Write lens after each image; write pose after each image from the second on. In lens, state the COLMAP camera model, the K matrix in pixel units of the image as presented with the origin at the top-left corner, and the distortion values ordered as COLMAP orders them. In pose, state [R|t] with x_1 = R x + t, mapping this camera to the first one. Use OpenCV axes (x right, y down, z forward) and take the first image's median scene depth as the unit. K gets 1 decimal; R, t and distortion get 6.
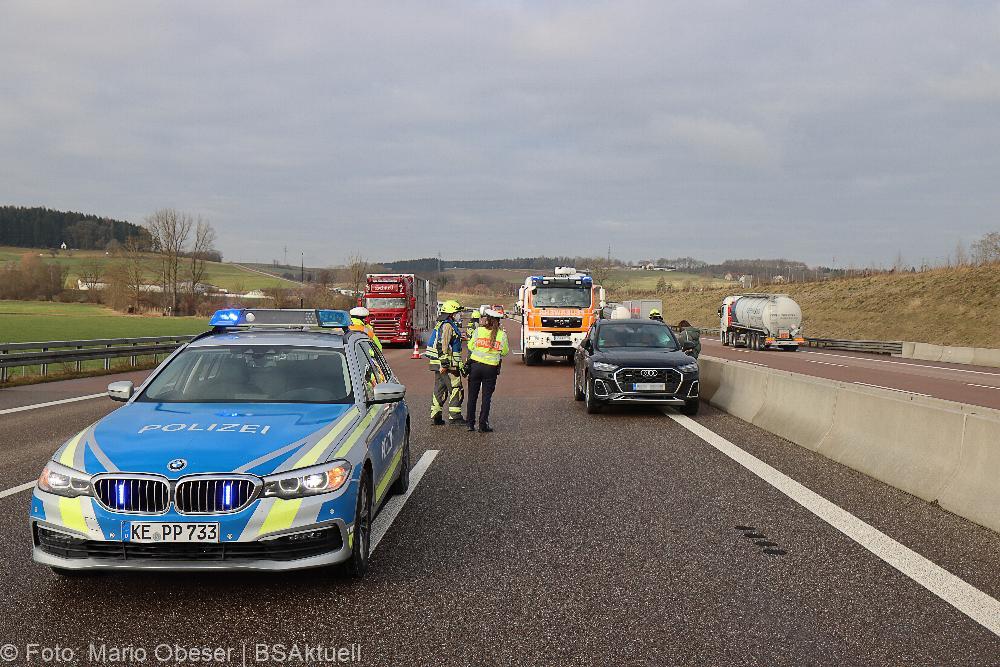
lens RADIAL K [[1094.8, 0, 462.1], [0, 1094.8, 333.7], [0, 0, 1]] dist [-0.002517, -0.008887]
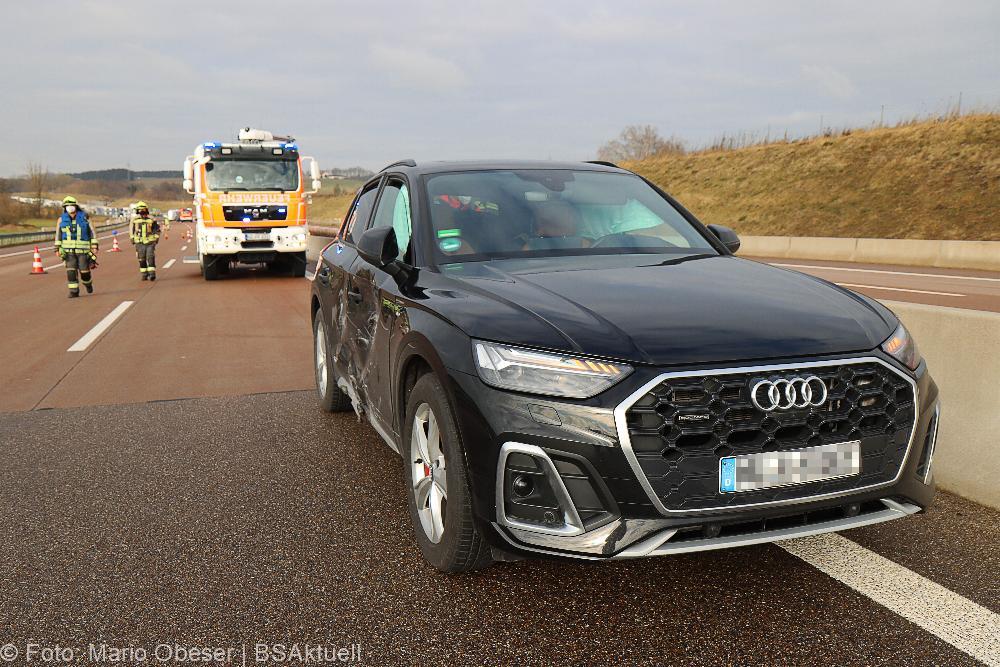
lens RADIAL K [[806.5, 0, 500.0], [0, 806.5, 333.5], [0, 0, 1]] dist [0.005233, 0.008095]
pose [[0.924872, -0.075628, 0.372684, 0.042230], [0.029152, 0.991241, 0.128807, 0.003567], [-0.379161, -0.108265, 0.918975, 0.513760]]
